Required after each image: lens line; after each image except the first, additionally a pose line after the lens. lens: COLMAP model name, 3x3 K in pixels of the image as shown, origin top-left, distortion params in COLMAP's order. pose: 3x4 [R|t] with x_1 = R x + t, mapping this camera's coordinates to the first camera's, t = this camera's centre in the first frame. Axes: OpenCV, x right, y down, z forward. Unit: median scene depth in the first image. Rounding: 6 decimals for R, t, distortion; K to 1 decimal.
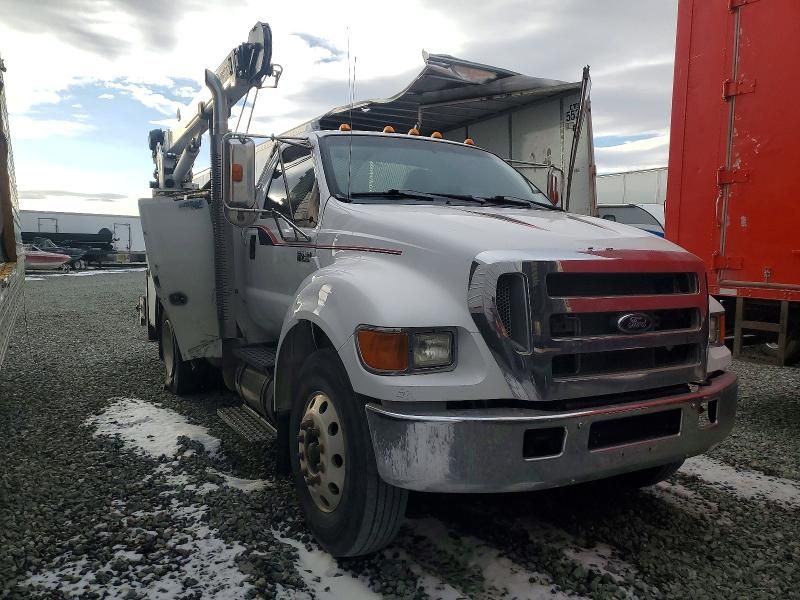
lens RADIAL K [[639.5, 0, 398.4], [0, 639.5, 295.9], [0, 0, 1]] dist [0.005905, 0.002596]
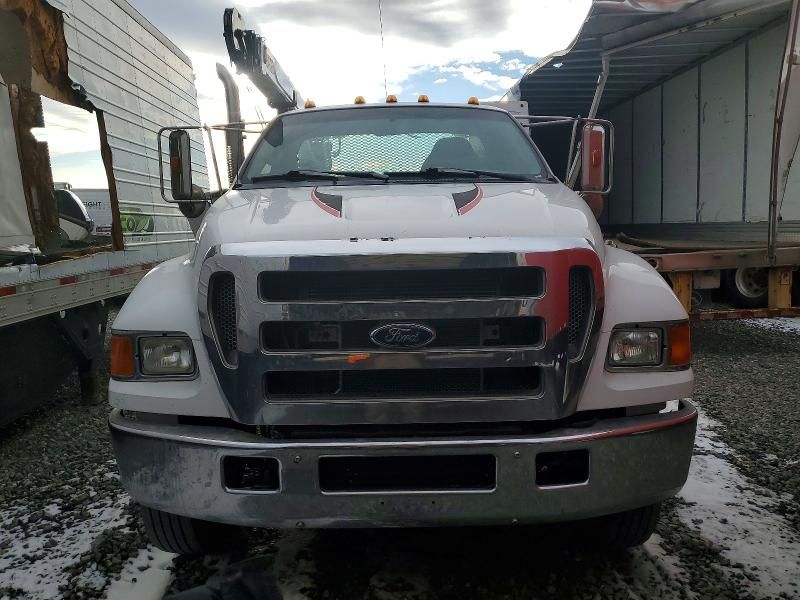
lens RADIAL K [[639.5, 0, 397.6], [0, 639.5, 304.3], [0, 0, 1]] dist [0.005905, 0.002596]
pose [[0.869525, 0.031793, -0.492865, 0.635274], [-0.001874, 0.998131, 0.061081, -0.036296], [0.493885, -0.052187, 0.867959, 0.295460]]
